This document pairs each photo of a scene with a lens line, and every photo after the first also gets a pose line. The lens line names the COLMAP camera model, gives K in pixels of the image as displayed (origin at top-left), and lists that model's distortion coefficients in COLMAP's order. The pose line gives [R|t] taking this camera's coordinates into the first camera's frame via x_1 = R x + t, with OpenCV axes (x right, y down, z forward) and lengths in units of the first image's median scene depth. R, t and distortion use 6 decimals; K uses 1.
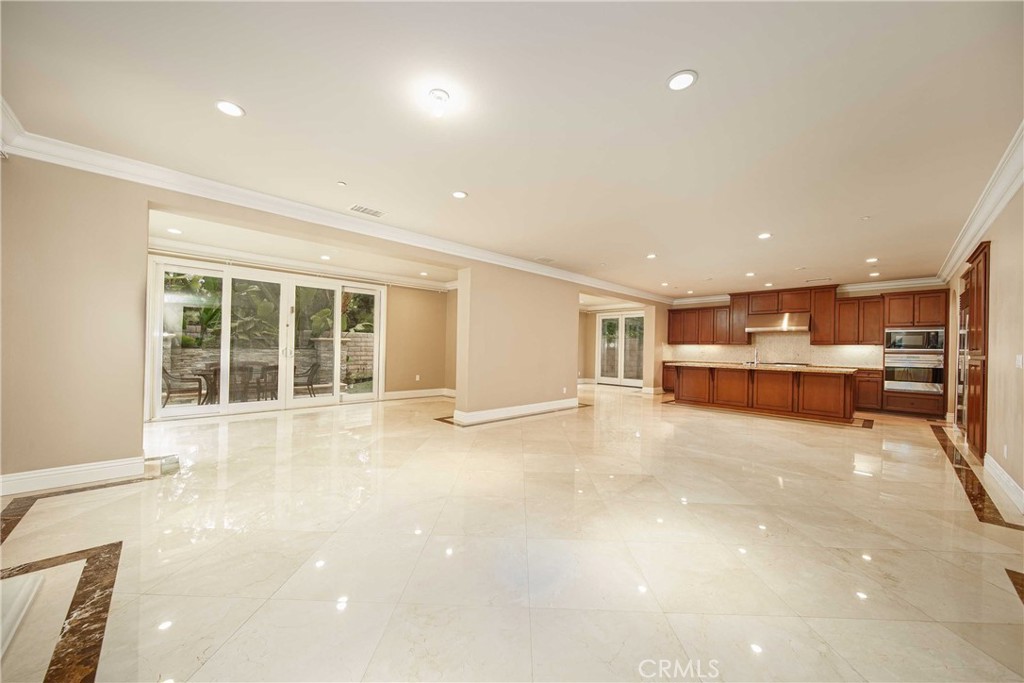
lens RADIAL K [[365.1, 0, 512.0], [0, 365.1, 341.5], [0, 0, 1]] dist [-0.001151, -0.000041]
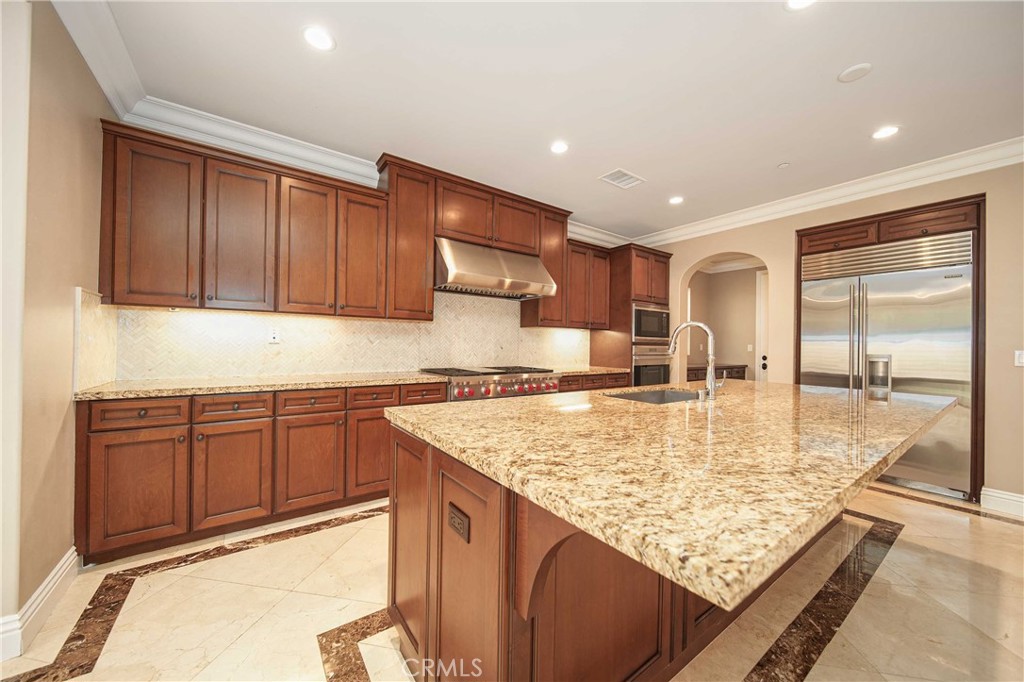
lens RADIAL K [[365.1, 0, 512.0], [0, 365.1, 341.0], [0, 0, 1]] dist [-0.001151, -0.000041]
pose [[0.135583, 0.000516, 0.990766, 0.296198], [-0.027982, 0.999603, 0.003308, 0.023592], [-0.990371, -0.028172, 0.135544, 0.837883]]
